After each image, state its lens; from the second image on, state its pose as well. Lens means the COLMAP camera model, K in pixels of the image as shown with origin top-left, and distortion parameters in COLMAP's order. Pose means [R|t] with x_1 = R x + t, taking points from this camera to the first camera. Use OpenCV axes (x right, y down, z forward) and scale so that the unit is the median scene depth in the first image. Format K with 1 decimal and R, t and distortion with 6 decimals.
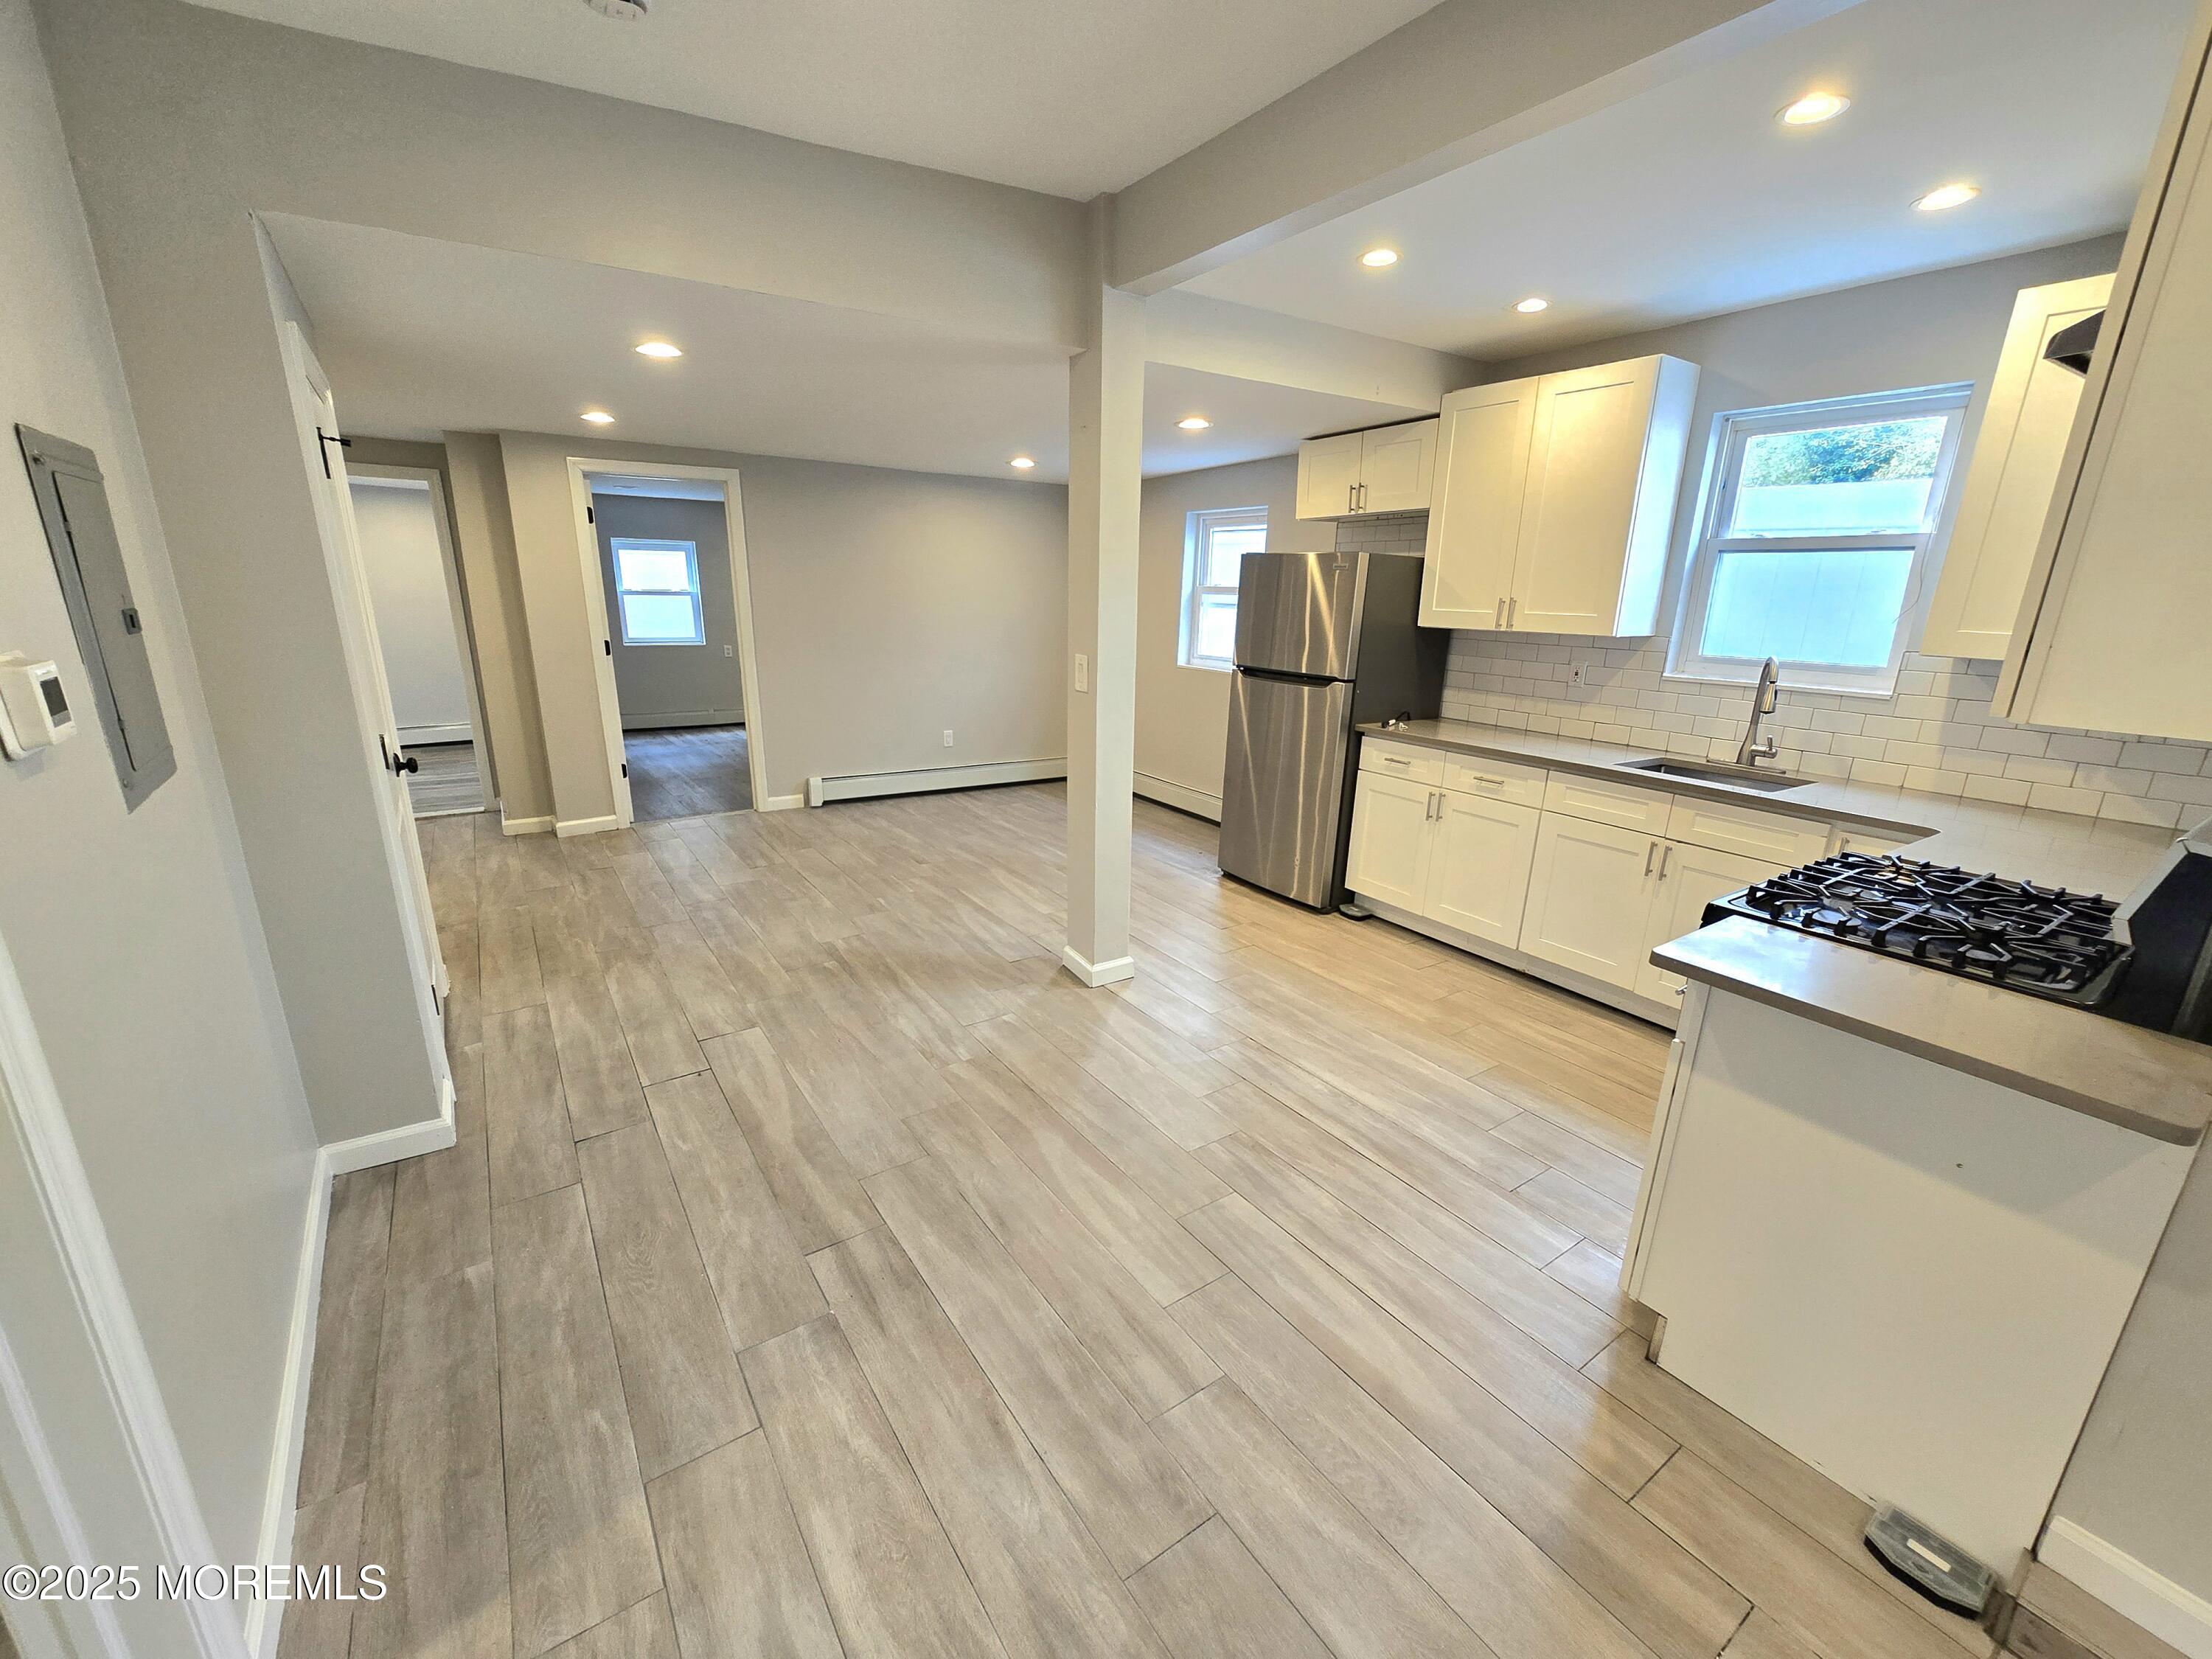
lens RADIAL K [[893.4, 0, 1101.1], [0, 893.4, 833.0], [0, 0, 1]] dist [-0.001154, 0.000120]
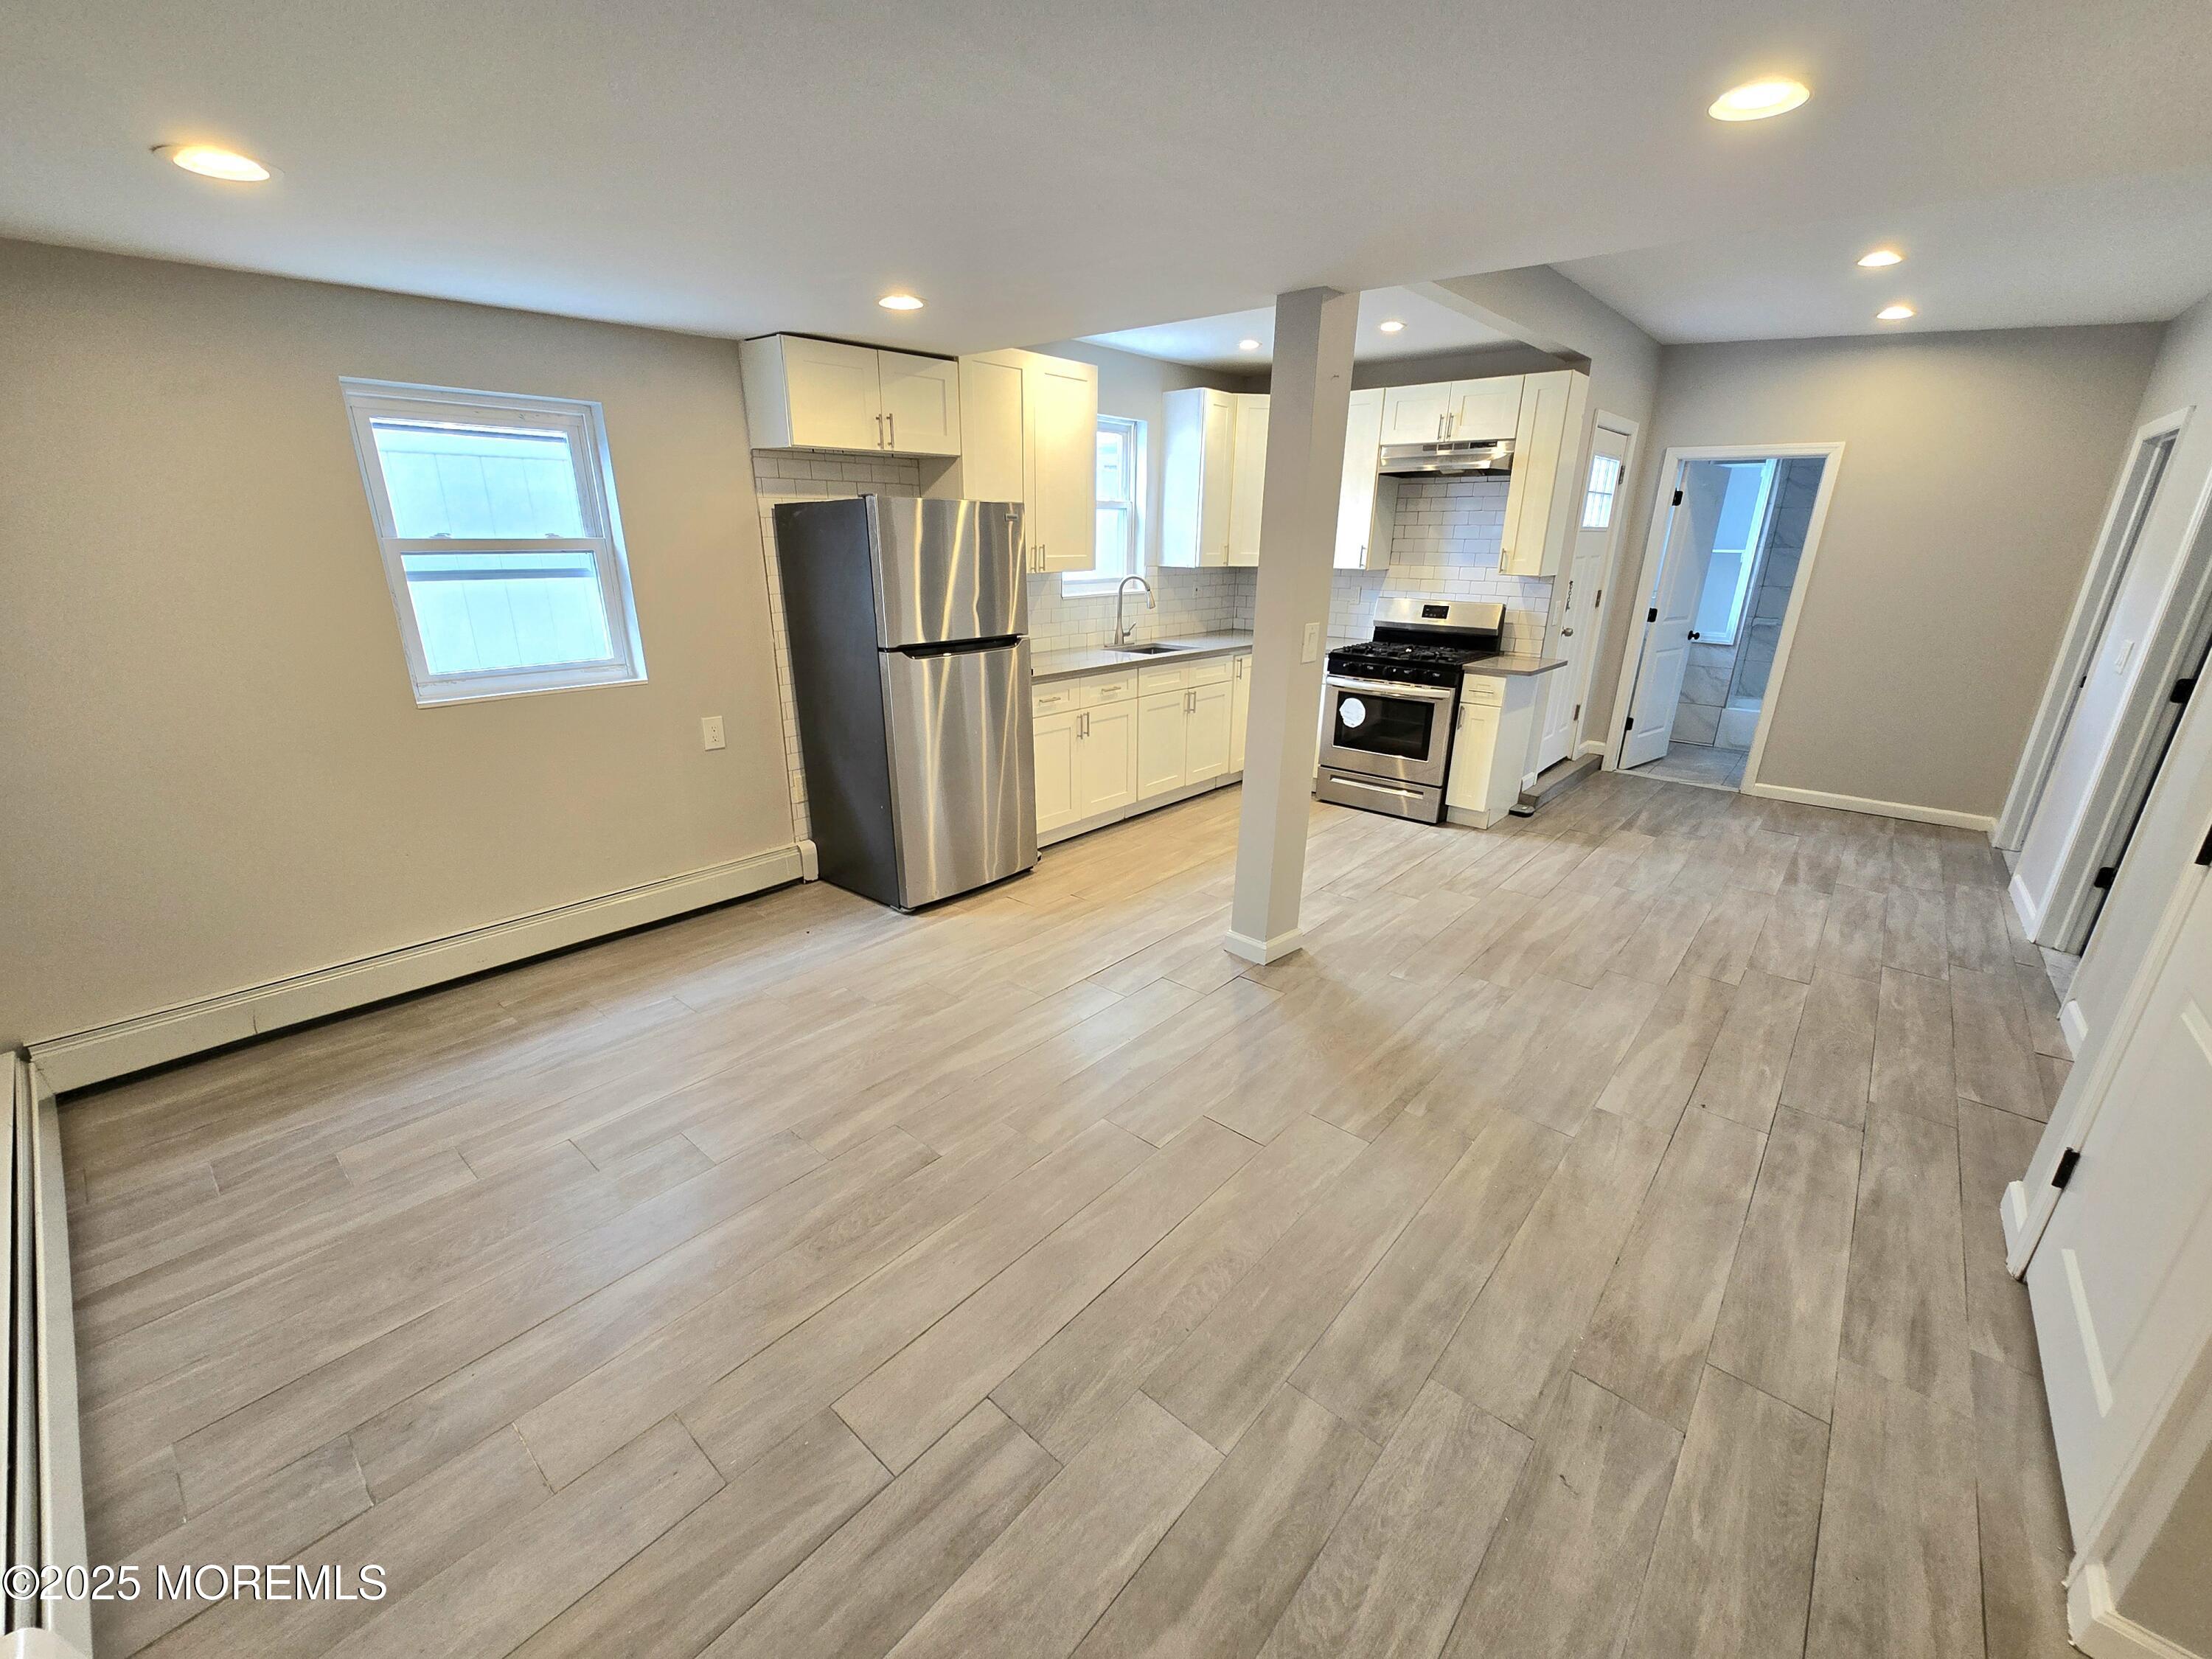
lens RADIAL K [[893.4, 0, 1104.4], [0, 893.4, 843.0], [0, 0, 1]] dist [-0.001154, 0.000120]
pose [[-0.245039, -0.341225, 0.907481, -0.962481], [0.245763, 0.883583, 0.398600, -0.451746], [-0.937847, 0.320698, -0.132652, 1.492234]]
